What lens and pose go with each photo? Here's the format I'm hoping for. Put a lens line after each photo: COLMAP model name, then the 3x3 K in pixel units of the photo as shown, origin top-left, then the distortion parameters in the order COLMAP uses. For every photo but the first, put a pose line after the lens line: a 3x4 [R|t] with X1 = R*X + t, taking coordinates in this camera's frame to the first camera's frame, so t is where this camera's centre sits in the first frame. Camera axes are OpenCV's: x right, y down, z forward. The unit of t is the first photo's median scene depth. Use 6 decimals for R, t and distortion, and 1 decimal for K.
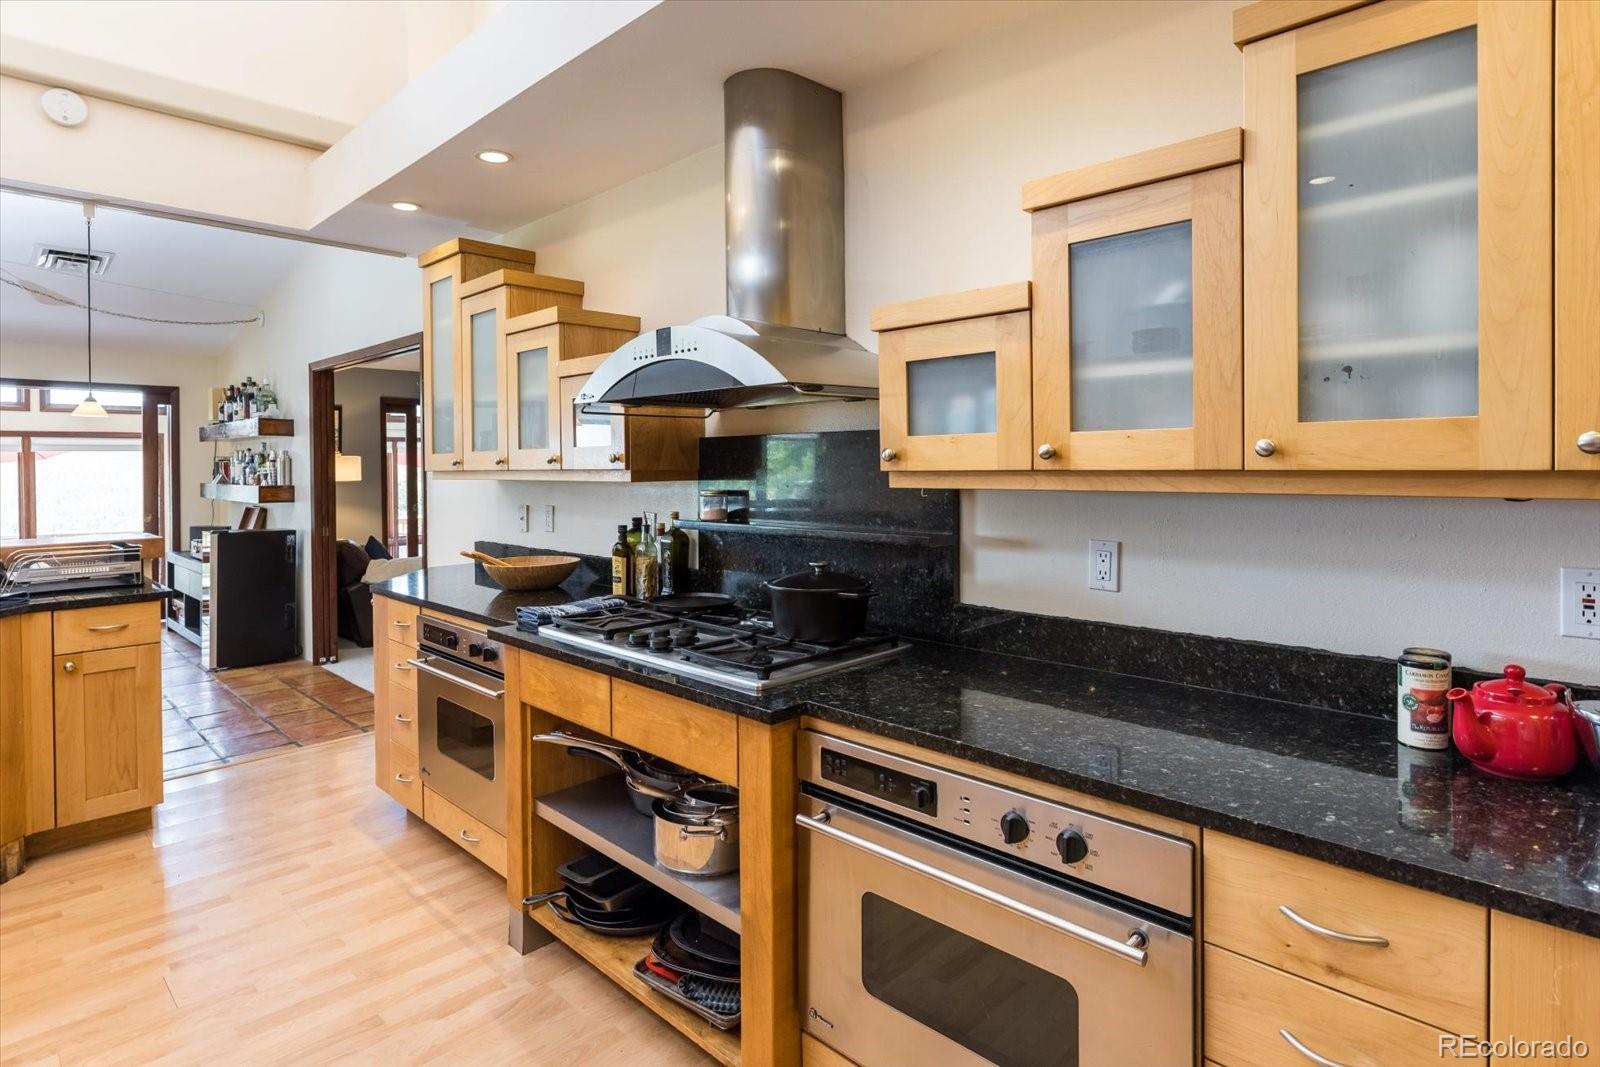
lens RADIAL K [[833.3, 0, 761.3], [0, 833.3, 474.9], [0, 0, 1]] dist [0.005273, 0.000920]
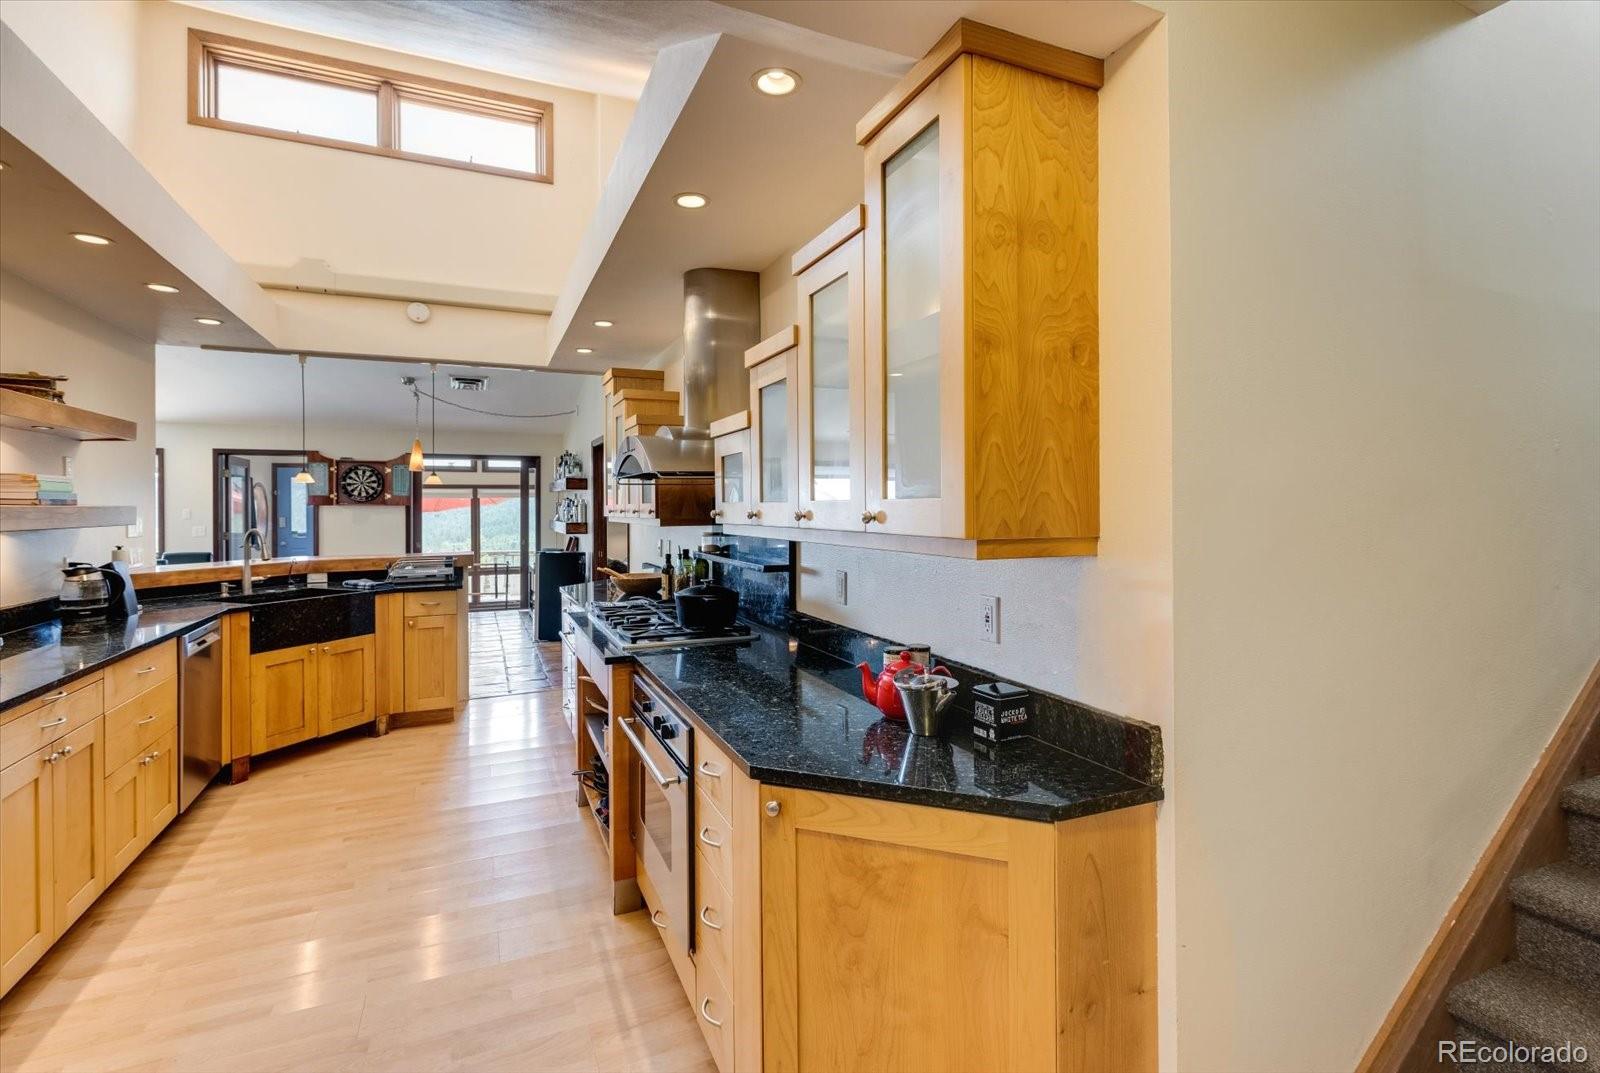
lens RADIAL K [[723.7, 0, 783.4], [0, 723.7, 505.1], [0, 0, 1]] dist [-0.003210, 0.000640]
pose [[0.932682, 0.001527, -0.360697, 0.426963], [-0.005287, 0.999941, -0.009438, -0.015031], [0.360662, 0.010710, 0.932635, -0.148337]]
